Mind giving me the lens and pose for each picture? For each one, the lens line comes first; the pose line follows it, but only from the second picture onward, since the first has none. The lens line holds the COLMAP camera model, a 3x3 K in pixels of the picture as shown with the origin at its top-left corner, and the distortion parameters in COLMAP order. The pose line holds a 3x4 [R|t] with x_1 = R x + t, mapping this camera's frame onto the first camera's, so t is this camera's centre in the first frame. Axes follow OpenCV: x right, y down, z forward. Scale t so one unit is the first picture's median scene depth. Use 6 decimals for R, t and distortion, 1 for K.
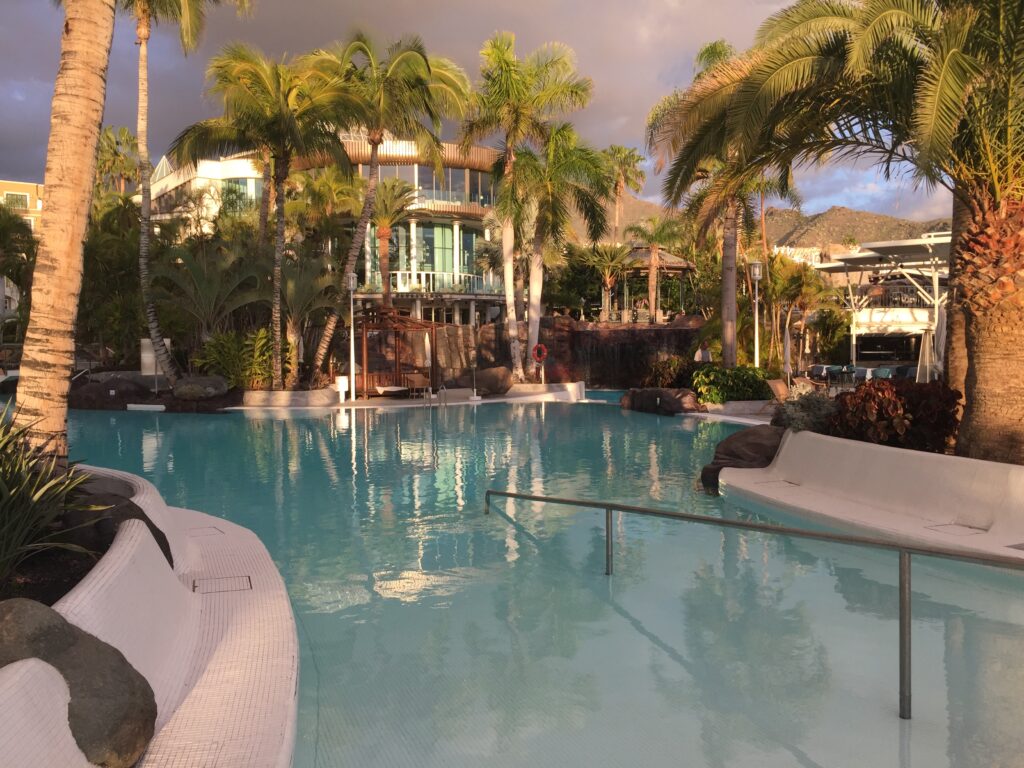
lens RADIAL K [[862.0, 0, 513.2], [0, 862.0, 380.9], [0, 0, 1]] dist [0.047070, -0.055428]
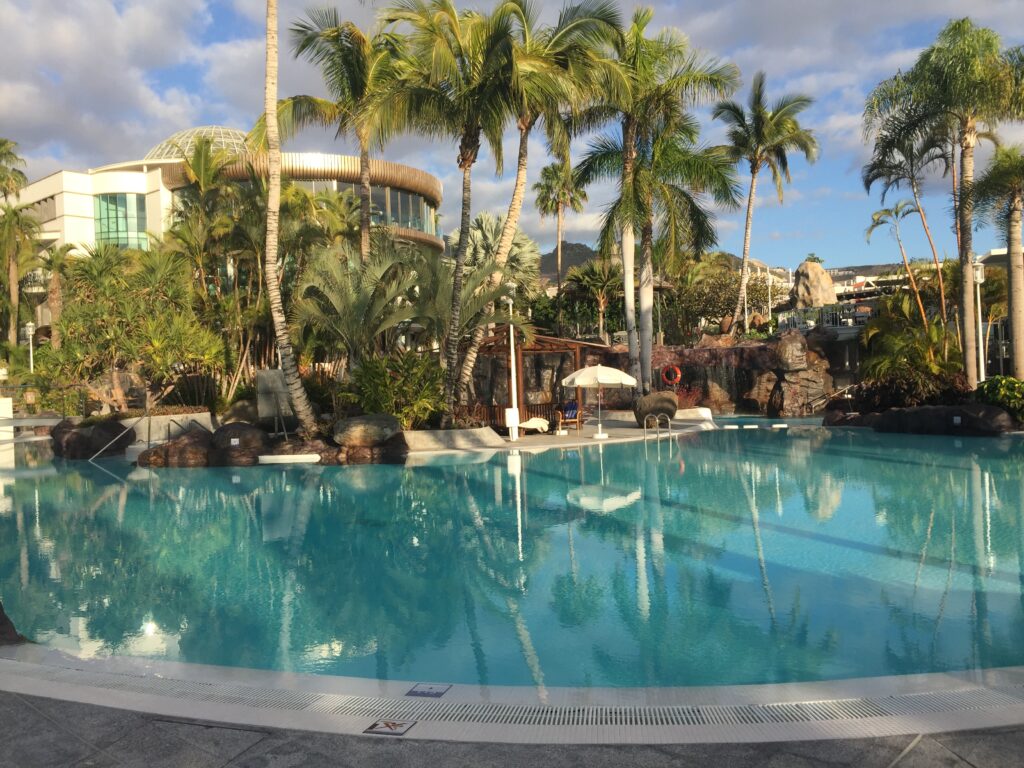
lens RADIAL K [[862.0, 0, 511.9], [0, 862.0, 384.1], [0, 0, 1]] dist [0.047070, -0.055428]
pose [[0.974978, -0.033851, 0.219708, -0.394229], [0.041142, 0.998741, -0.028695, -0.005150], [-0.218460, 0.037016, 0.975144, 0.215254]]
